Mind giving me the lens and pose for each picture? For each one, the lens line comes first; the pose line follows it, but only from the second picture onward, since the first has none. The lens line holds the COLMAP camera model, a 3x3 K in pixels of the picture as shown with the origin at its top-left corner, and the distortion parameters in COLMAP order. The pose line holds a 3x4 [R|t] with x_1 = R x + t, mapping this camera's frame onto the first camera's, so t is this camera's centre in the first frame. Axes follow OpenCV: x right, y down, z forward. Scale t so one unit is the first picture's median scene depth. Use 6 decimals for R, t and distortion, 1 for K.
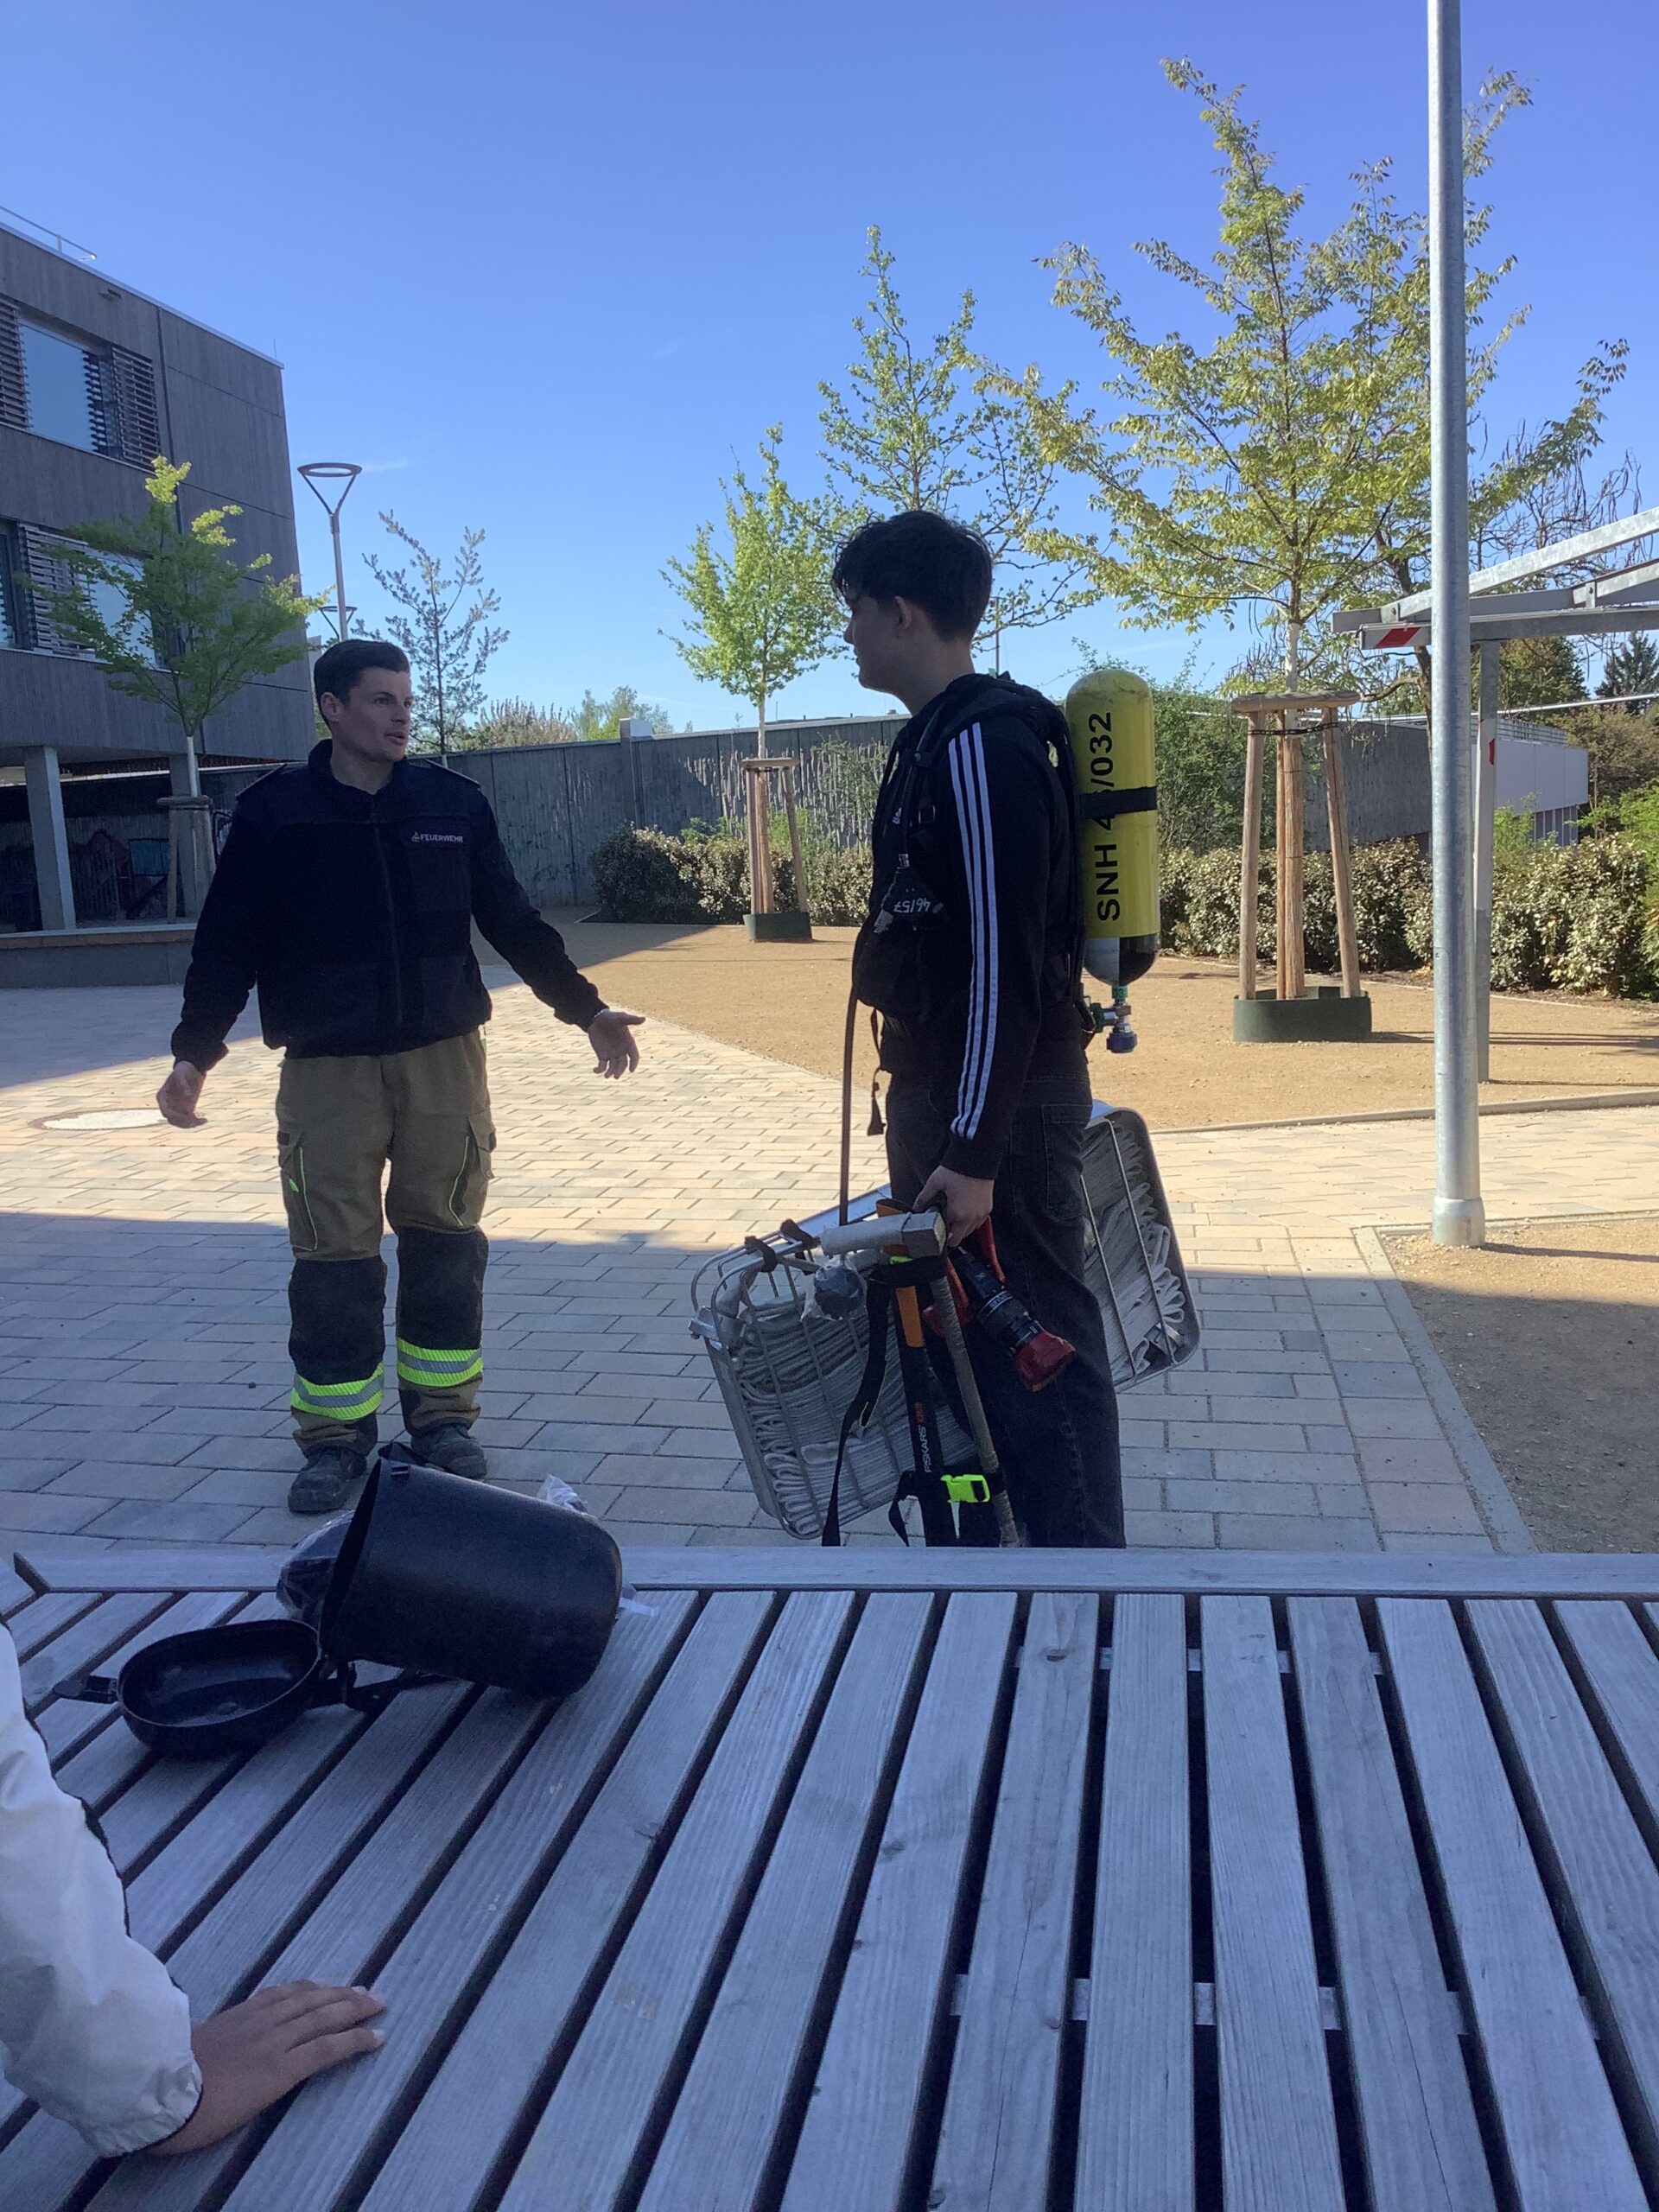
lens RADIAL K [[2015.9, 0, 829.5], [0, 2015.9, 1106.0], [0, 0, 1]] dist [0.168236, -0.294698]
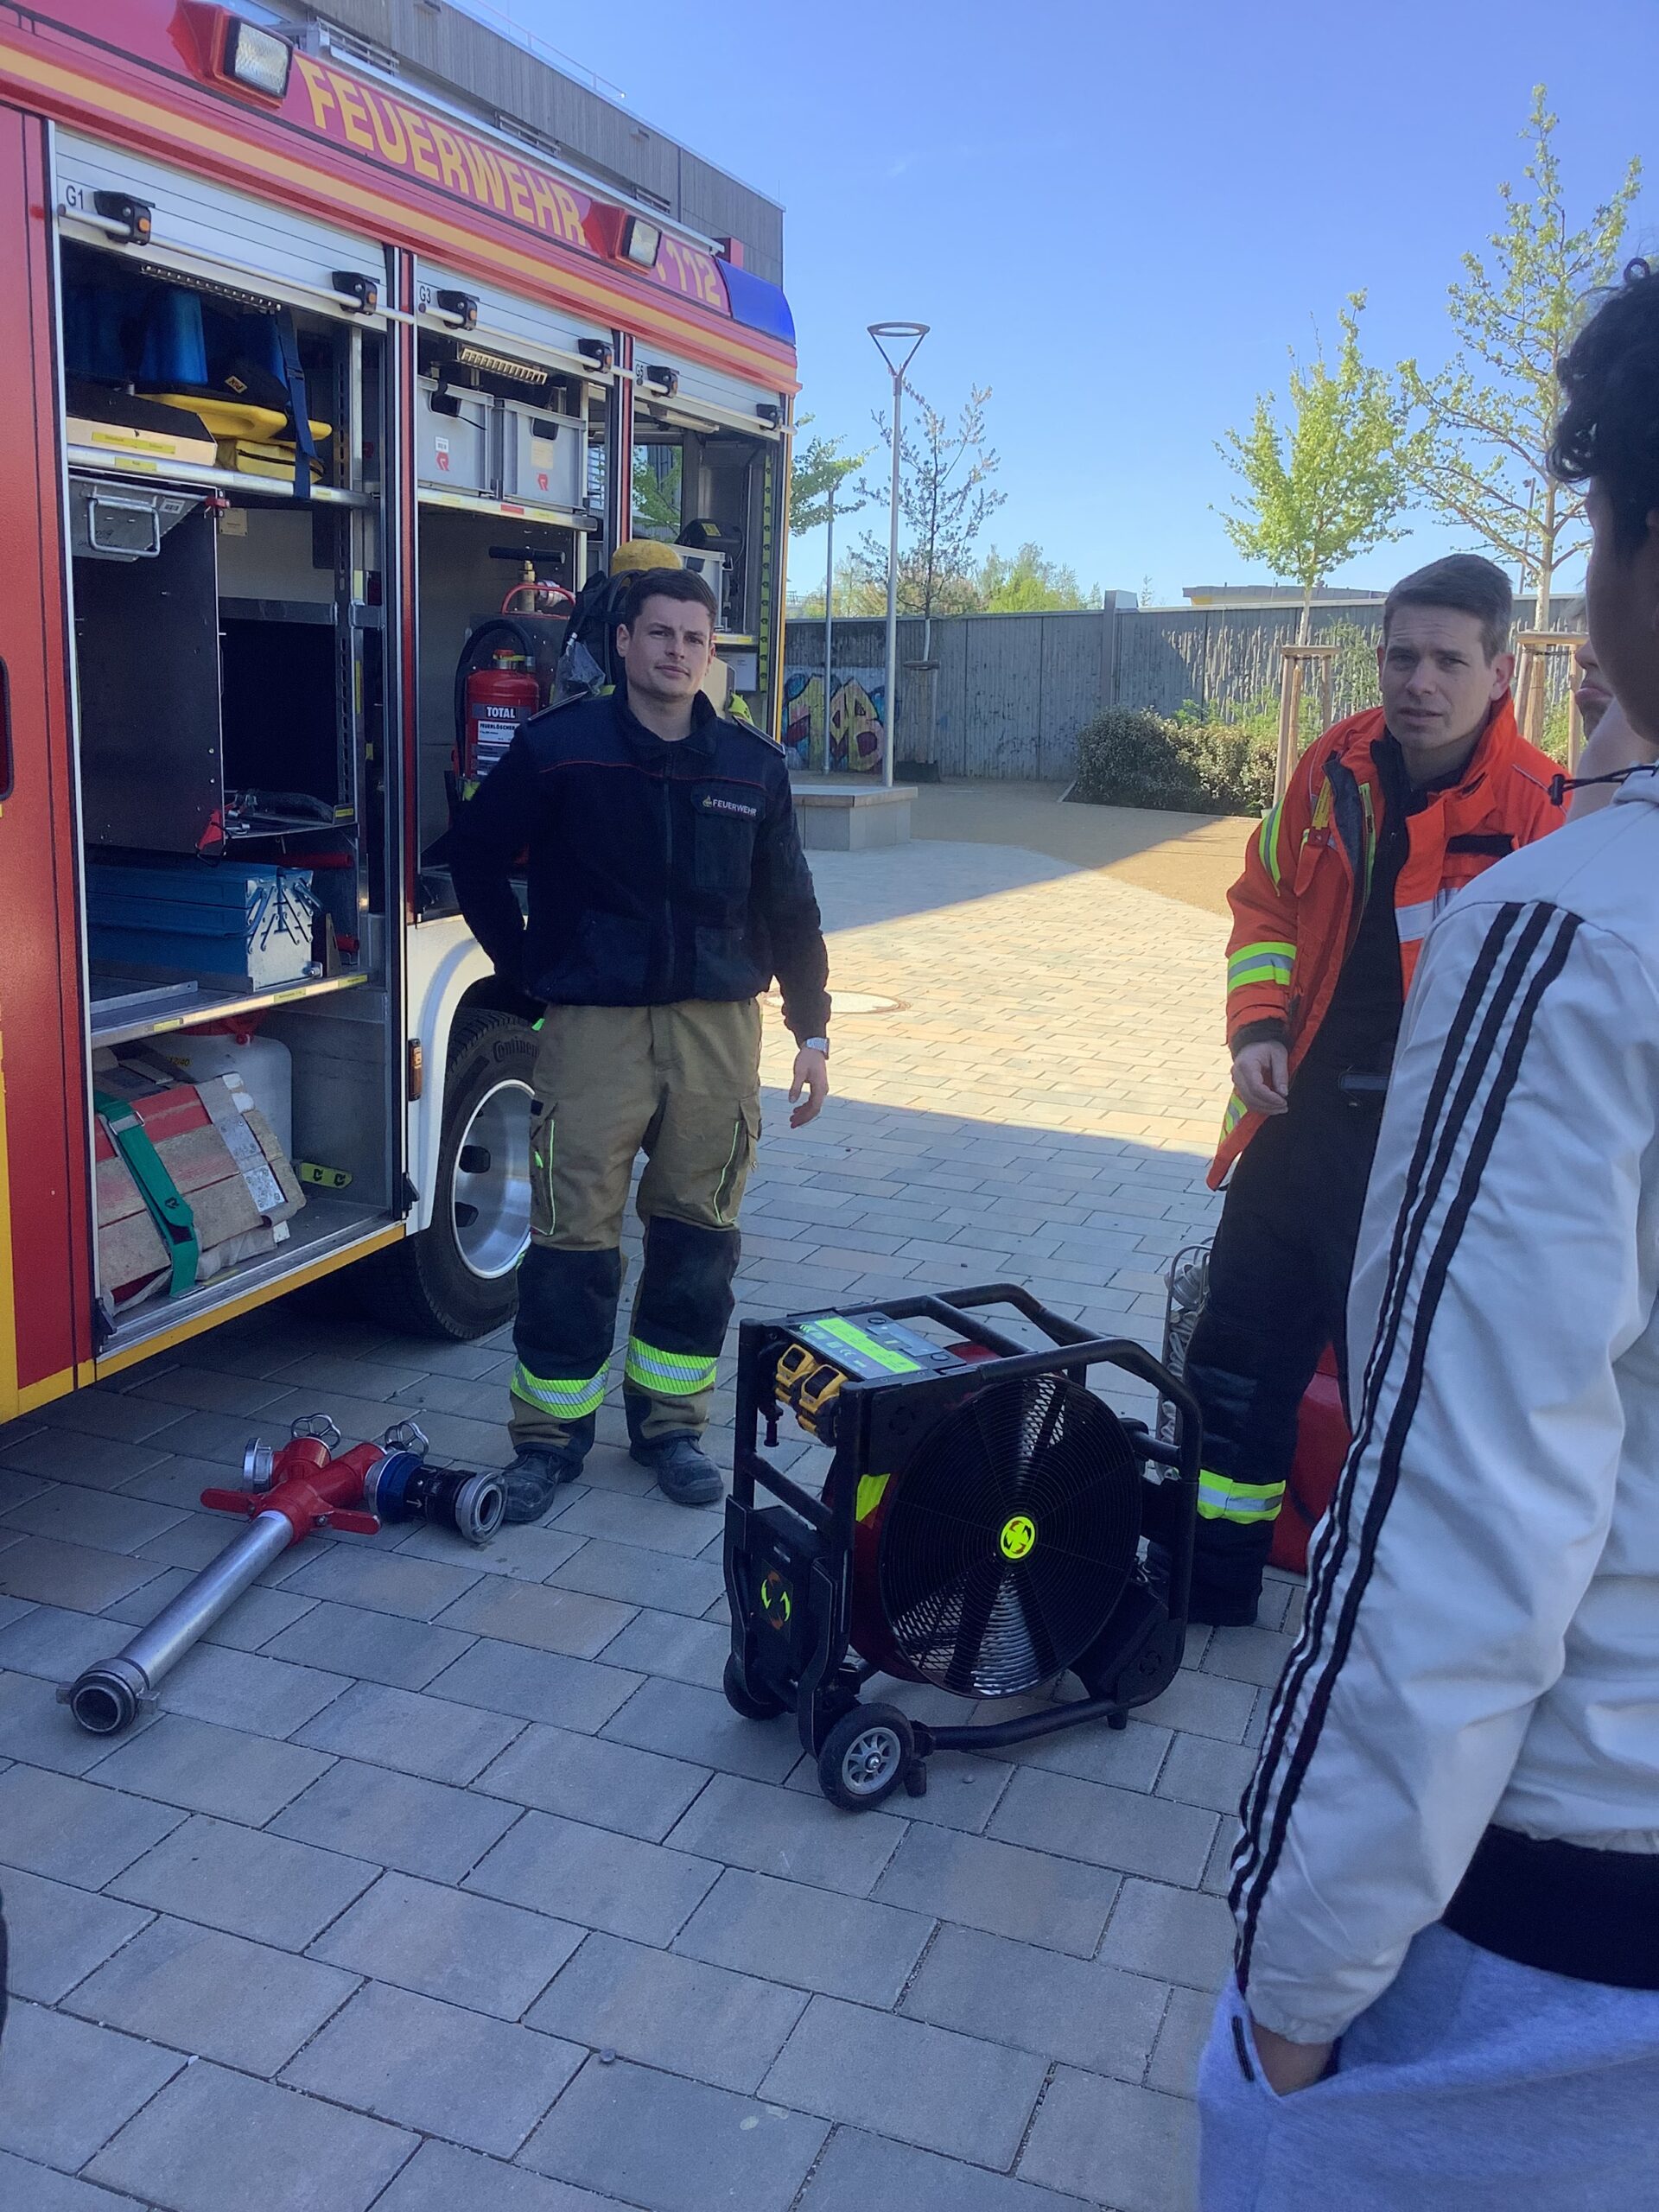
lens RADIAL K [[2029.8, 0, 813.9], [0, 2029.8, 1105.6], [0, 0, 1]] dist [0.183893, -0.380673]
pose [[0.979981, 0.098876, -0.172802, -0.091438], [-0.087561, 0.993558, 0.071937, -0.008062], [0.178801, -0.055366, 0.982326, -0.006365]]
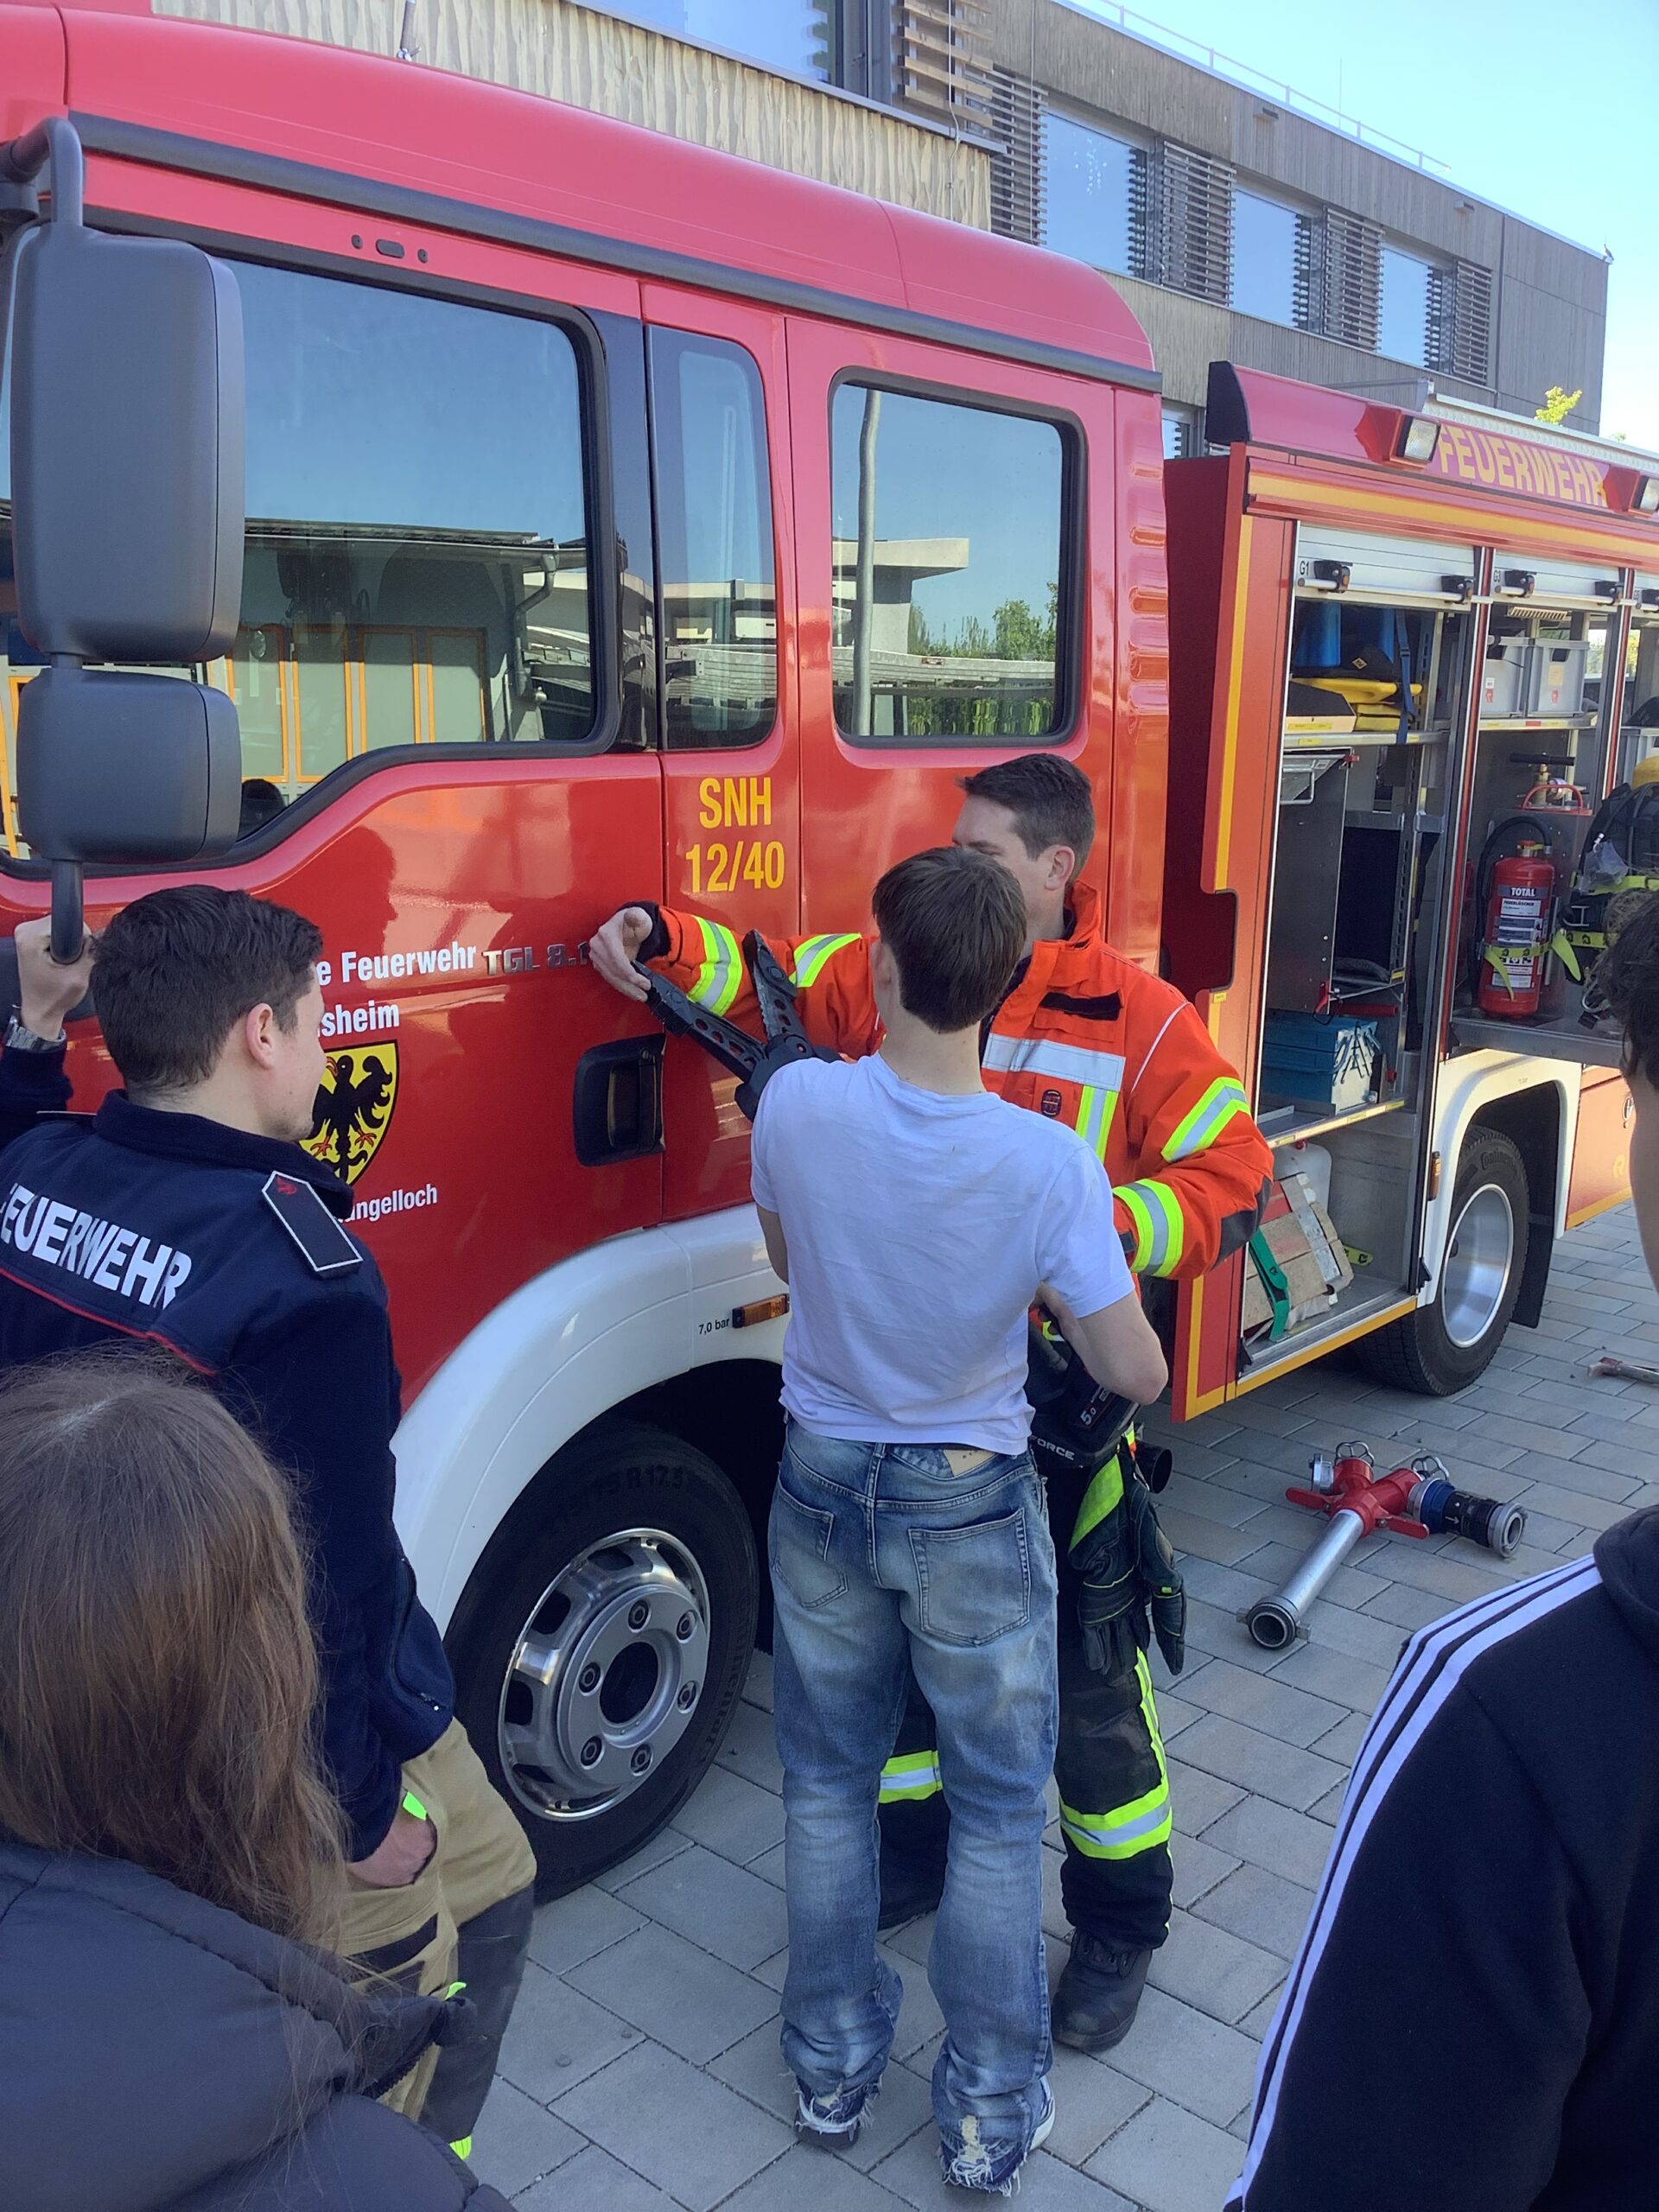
lens RADIAL K [[2029.8, 0, 813.9], [0, 2029.8, 1105.6], [0, 0, 1]] dist [0.183893, -0.380673]
pose [[0.853939, 0.138954, -0.501478, -0.105813], [-0.112821, 0.990205, 0.082258, -0.015254], [0.507996, -0.013666, 0.861251, -0.080416]]
